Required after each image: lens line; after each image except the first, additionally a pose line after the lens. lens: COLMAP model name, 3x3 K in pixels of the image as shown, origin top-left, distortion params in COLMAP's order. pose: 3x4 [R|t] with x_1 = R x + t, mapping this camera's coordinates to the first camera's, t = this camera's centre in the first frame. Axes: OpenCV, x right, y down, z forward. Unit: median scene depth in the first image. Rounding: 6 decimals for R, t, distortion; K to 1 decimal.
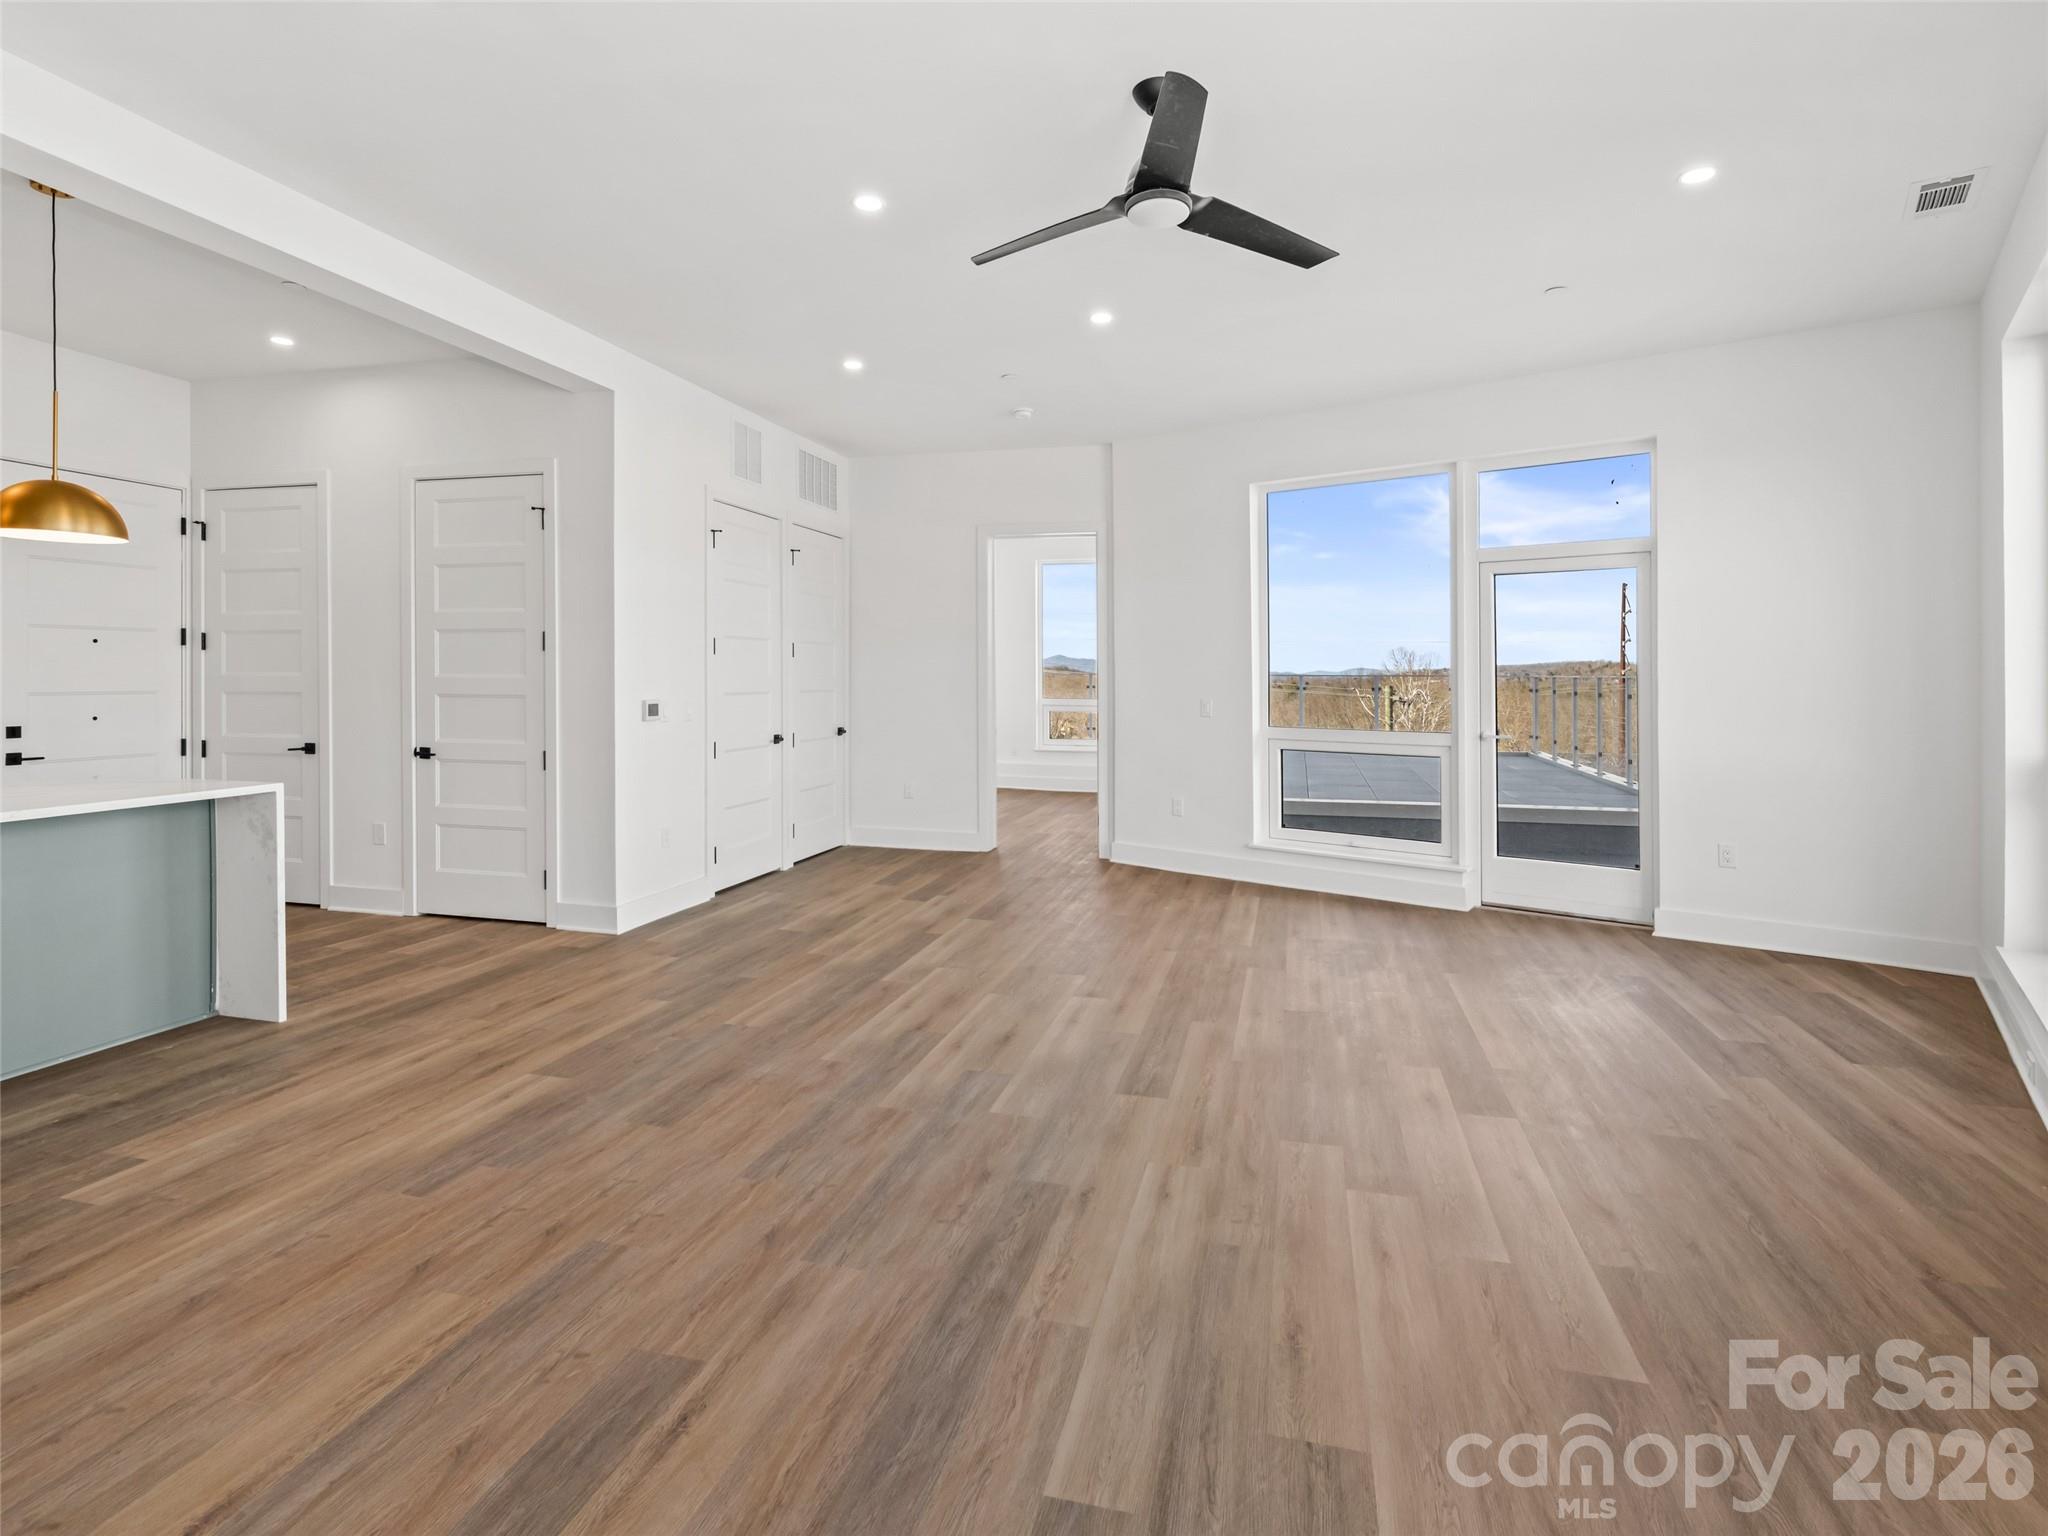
lens RADIAL K [[999.8, 0, 1024.0], [0, 999.8, 768.0], [0, 0, 1]] dist [-0.002612, -0.000294]
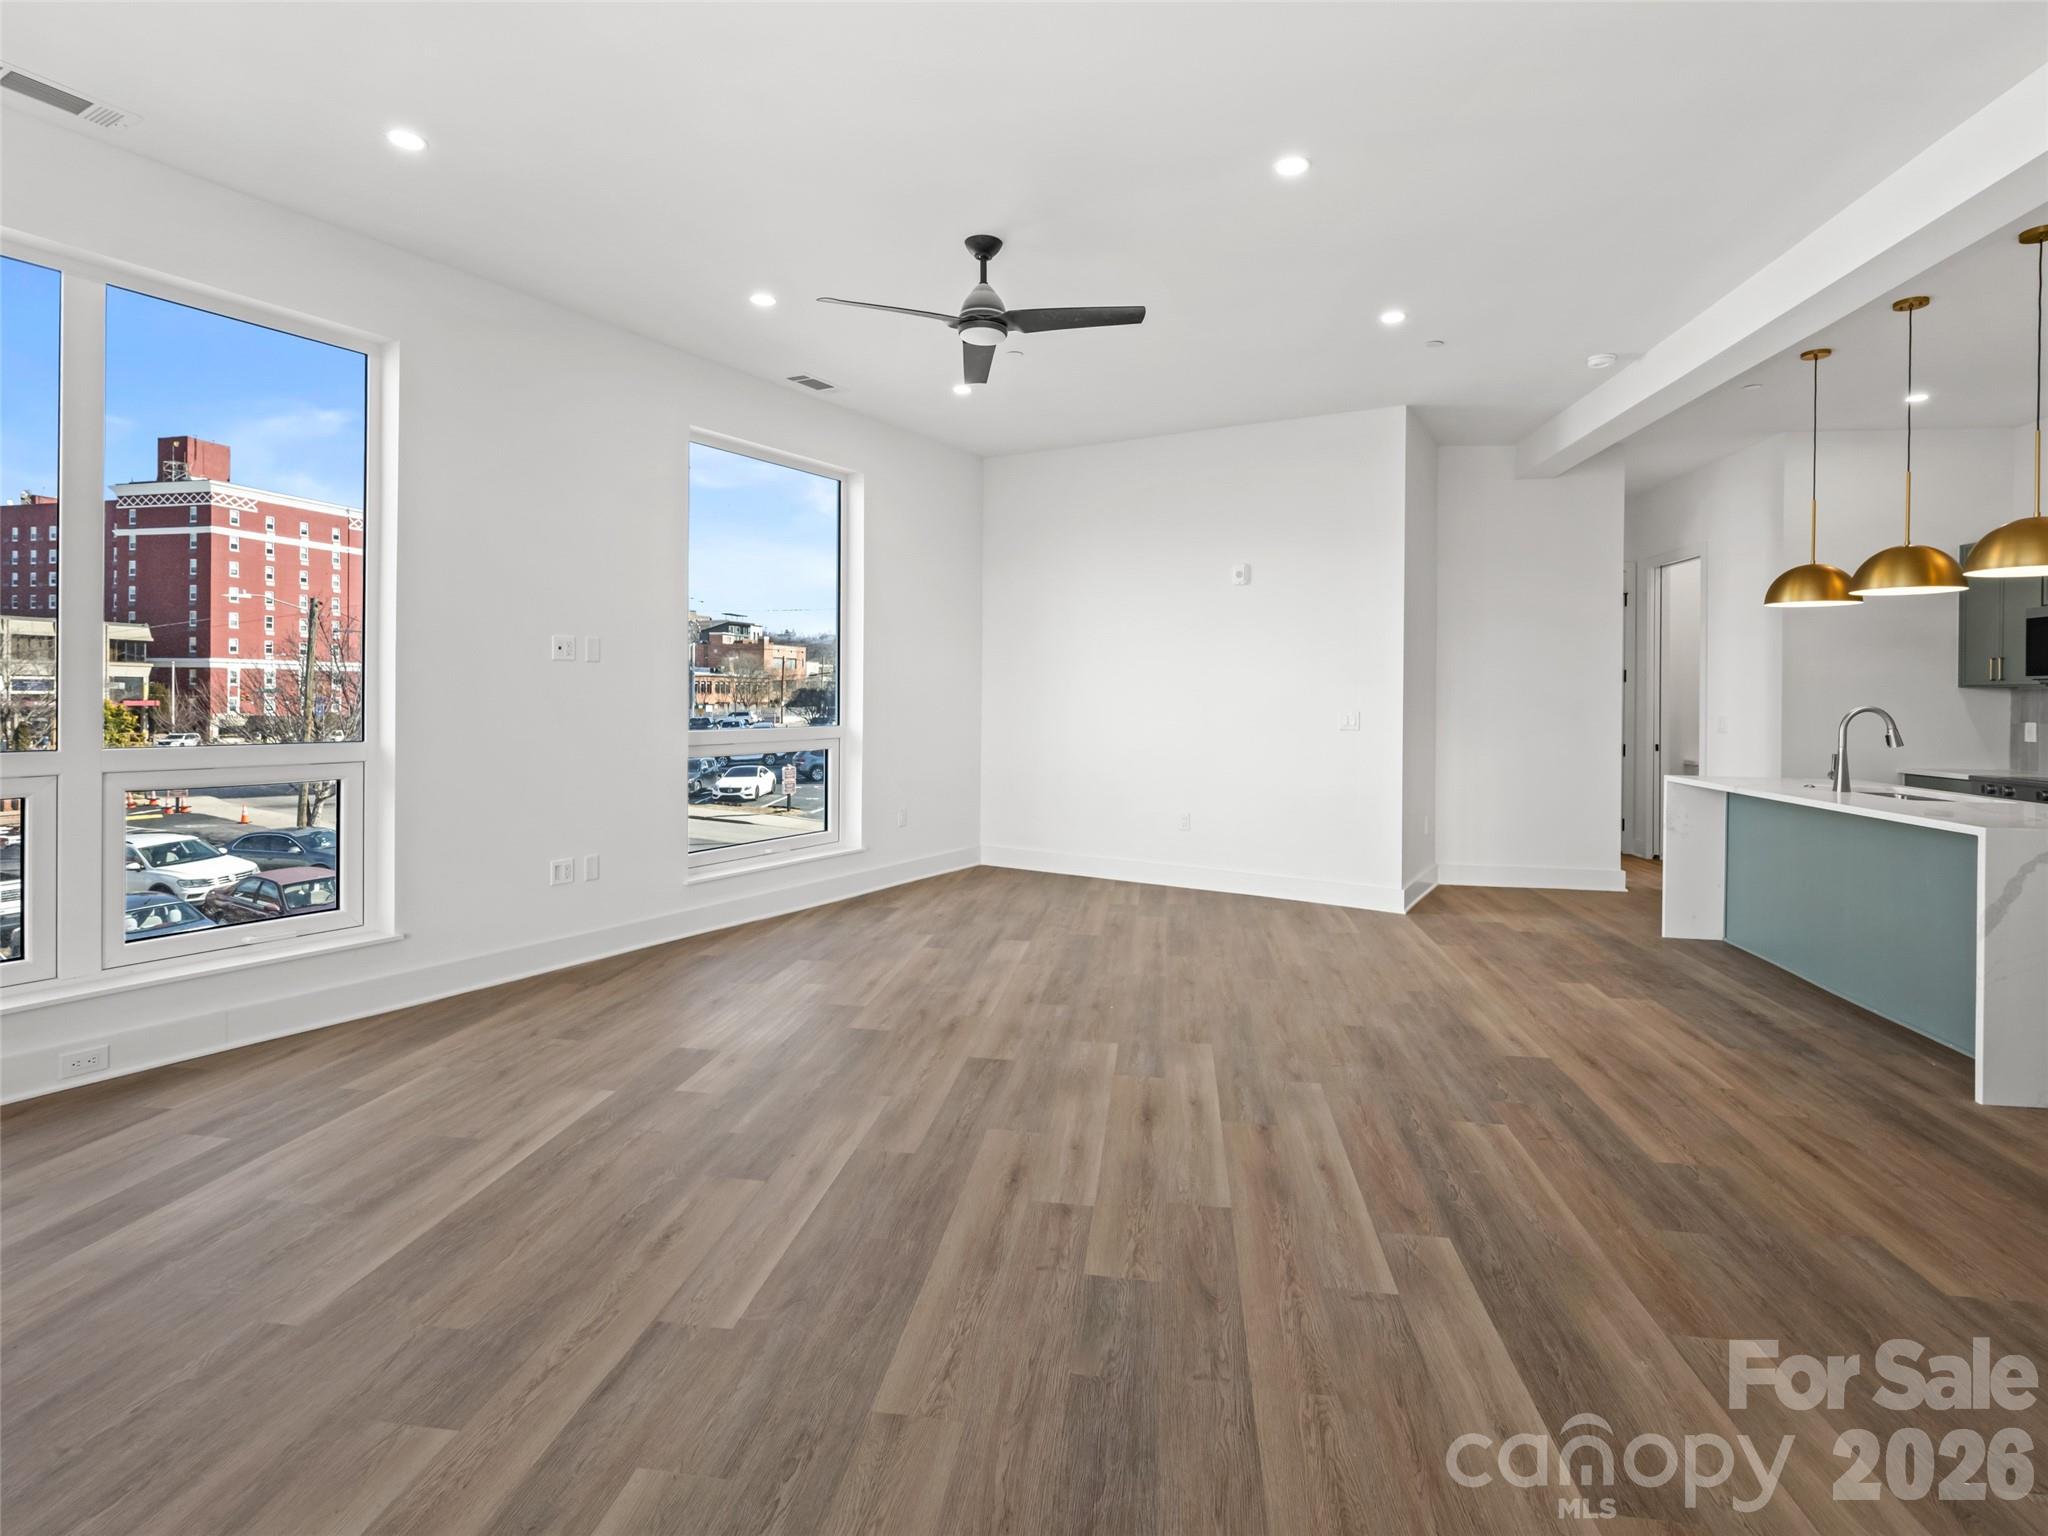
lens RADIAL K [[999.8, 0, 1024.0], [0, 999.8, 768.0], [0, 0, 1]] dist [-0.002612, -0.000294]
pose [[-0.992013, -0.011673, -0.125592, 0.215386], [-0.033079, 0.984935, 0.169734, -0.173061], [0.121719, 0.172533, -0.977454, 1.947994]]
